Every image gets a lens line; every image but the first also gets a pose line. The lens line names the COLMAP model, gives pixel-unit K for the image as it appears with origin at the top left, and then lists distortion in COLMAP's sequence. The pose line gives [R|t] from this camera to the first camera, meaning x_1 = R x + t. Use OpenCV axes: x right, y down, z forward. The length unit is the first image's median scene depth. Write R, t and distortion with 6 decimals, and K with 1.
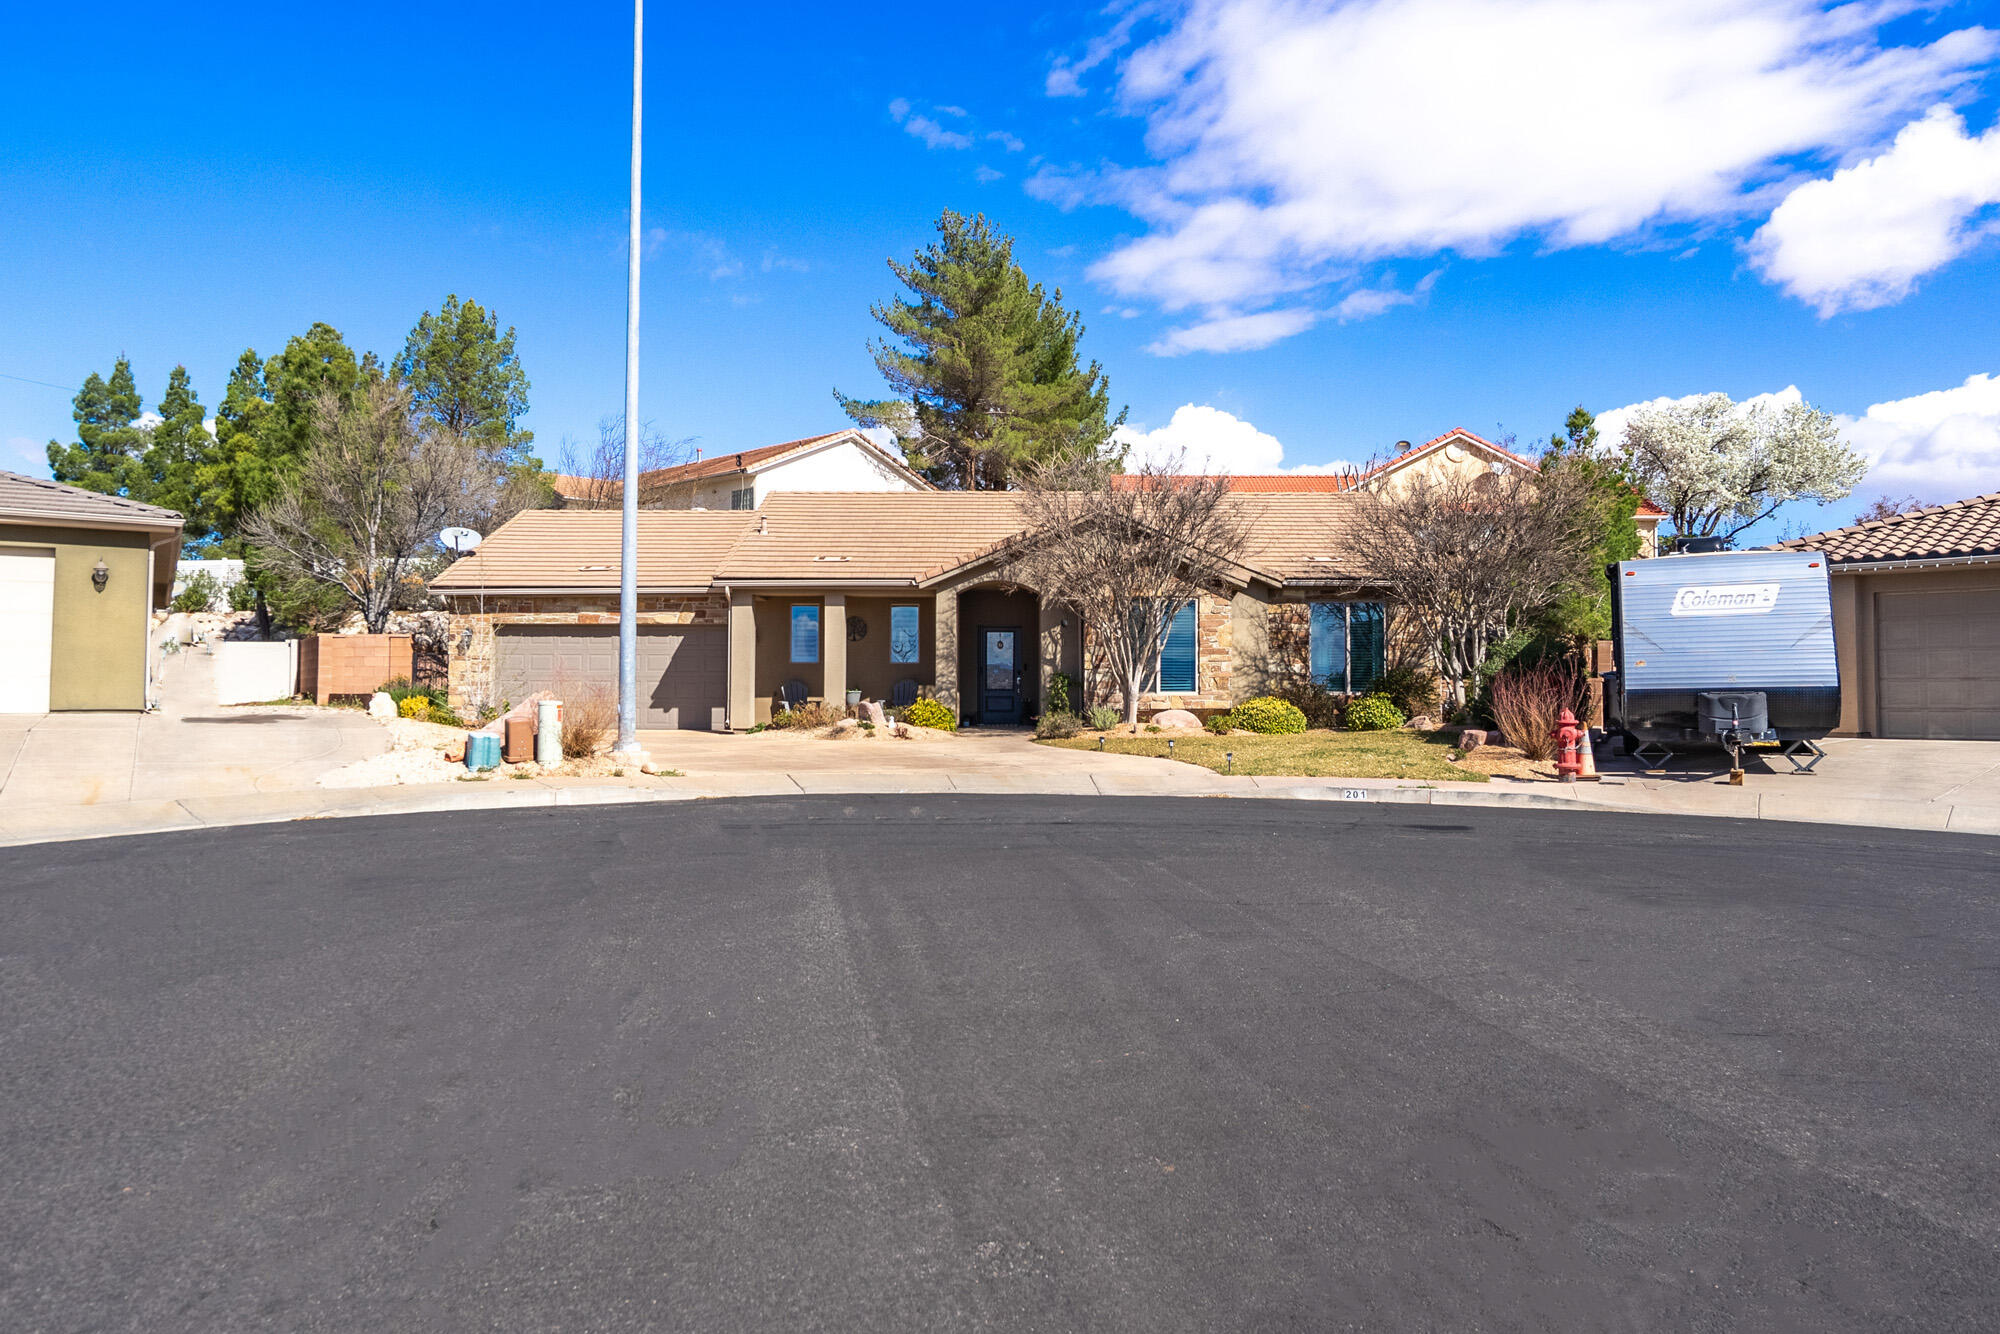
lens RADIAL K [[936.9, 0, 1023.8], [0, 936.9, 645.9], [0, 0, 1]] dist [-0.000541, 0.000203]
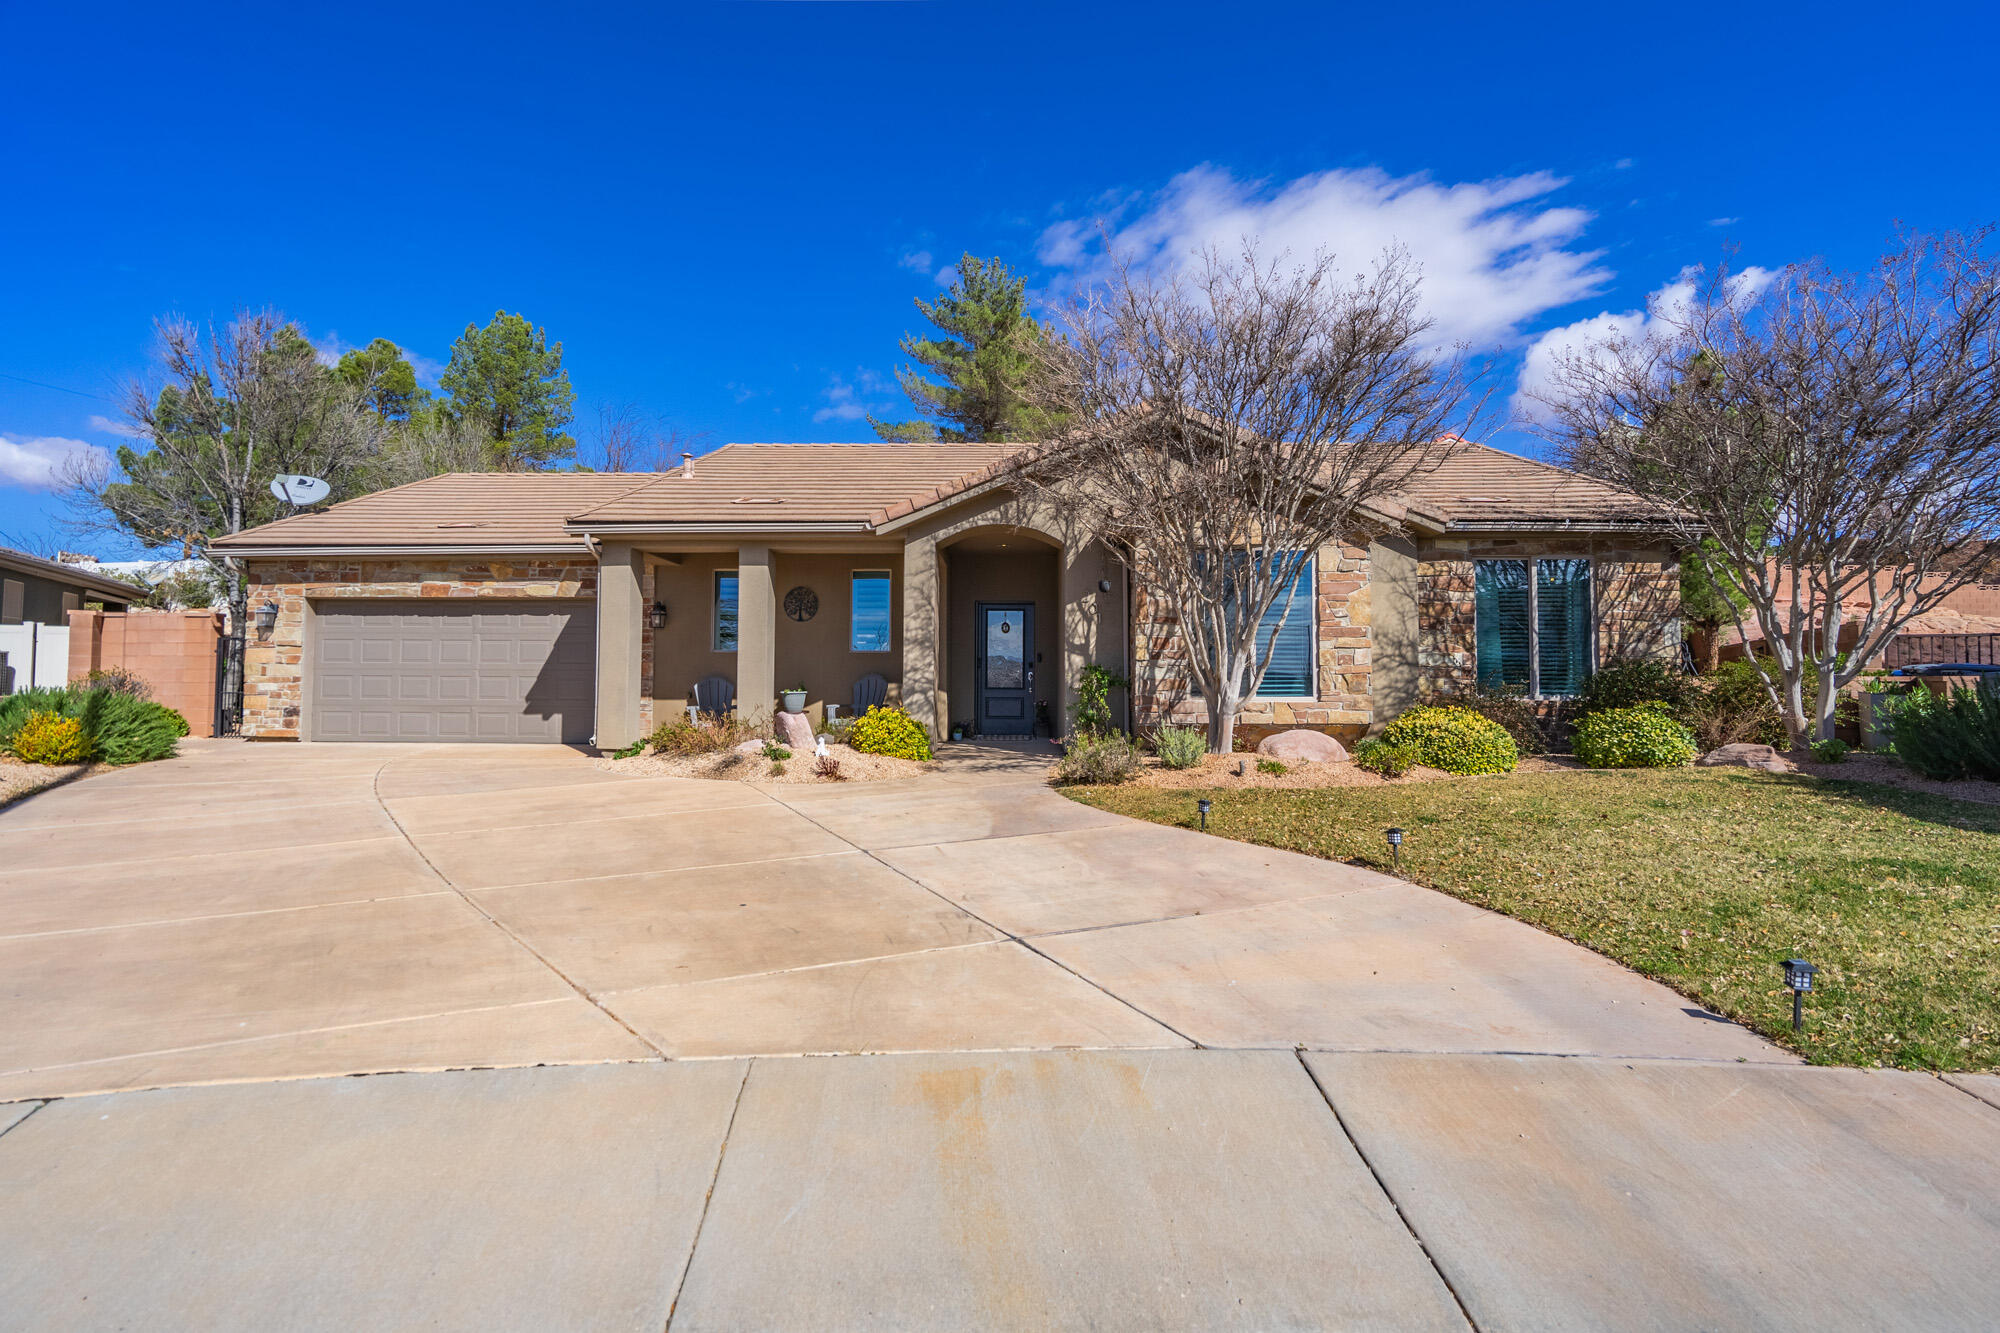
lens RADIAL K [[936.9, 0, 1023.8], [0, 936.9, 645.4], [0, 0, 1]] dist [-0.000541, 0.000203]
pose [[0.999908, 0.001134, -0.013540, -0.001367], [-0.001043, 0.999977, 0.006728, 0.009942], [0.013548, -0.006713, 0.999886, 0.347505]]
